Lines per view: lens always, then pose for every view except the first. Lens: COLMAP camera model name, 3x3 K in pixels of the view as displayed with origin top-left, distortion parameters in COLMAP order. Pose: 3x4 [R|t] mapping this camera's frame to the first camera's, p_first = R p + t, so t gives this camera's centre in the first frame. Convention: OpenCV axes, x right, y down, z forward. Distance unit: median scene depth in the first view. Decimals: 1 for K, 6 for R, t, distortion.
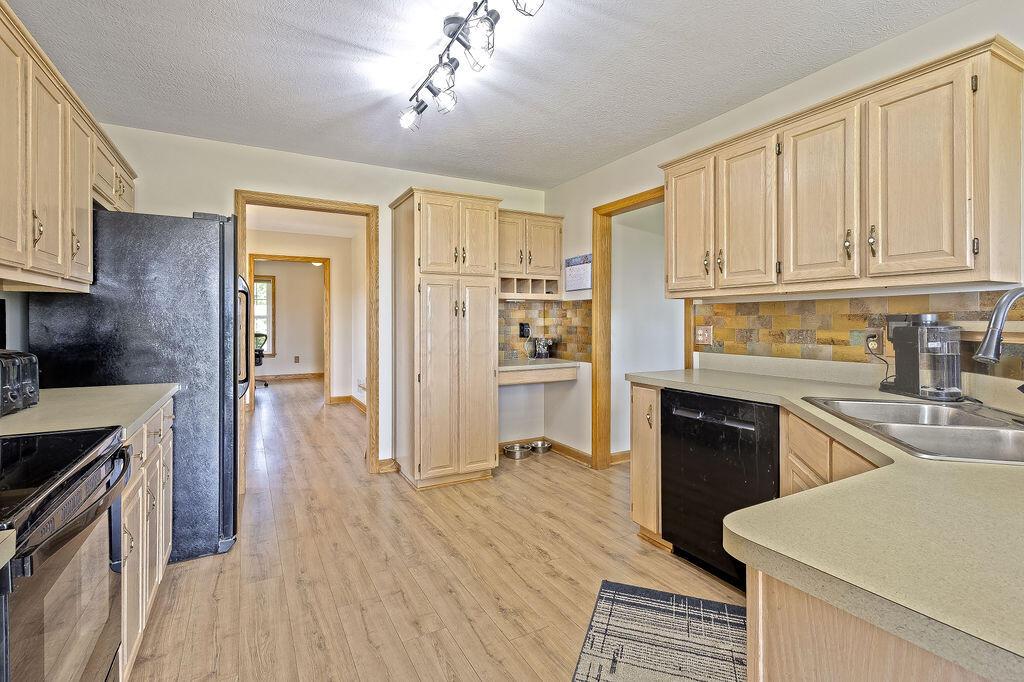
lens RADIAL K [[476.6, 0, 508.3], [0, 476.6, 325.1], [0, 0, 1]] dist [0.003825, 0.000139]
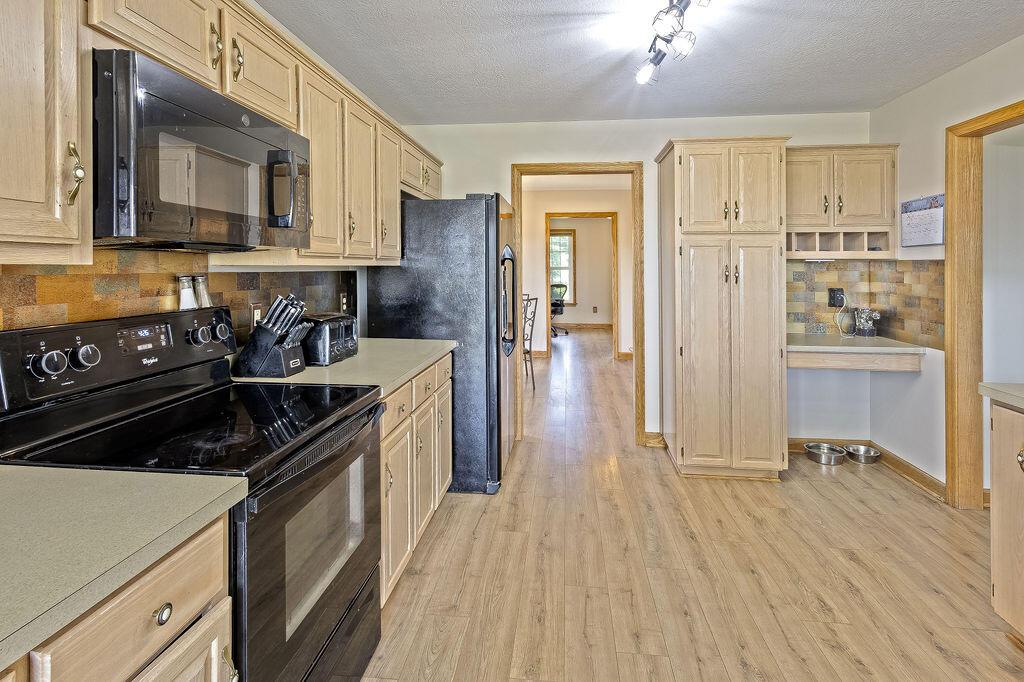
lens RADIAL K [[502.0, 0, 511.9], [0, 502.0, 270.3], [0, 0, 1]] dist [0.003095, 0.000284]
pose [[0.818510, 0.007398, -0.574444, 0.089349], [-0.008138, 0.999966, 0.001284, -0.037921], [0.574434, 0.003624, 0.818543, 0.048826]]
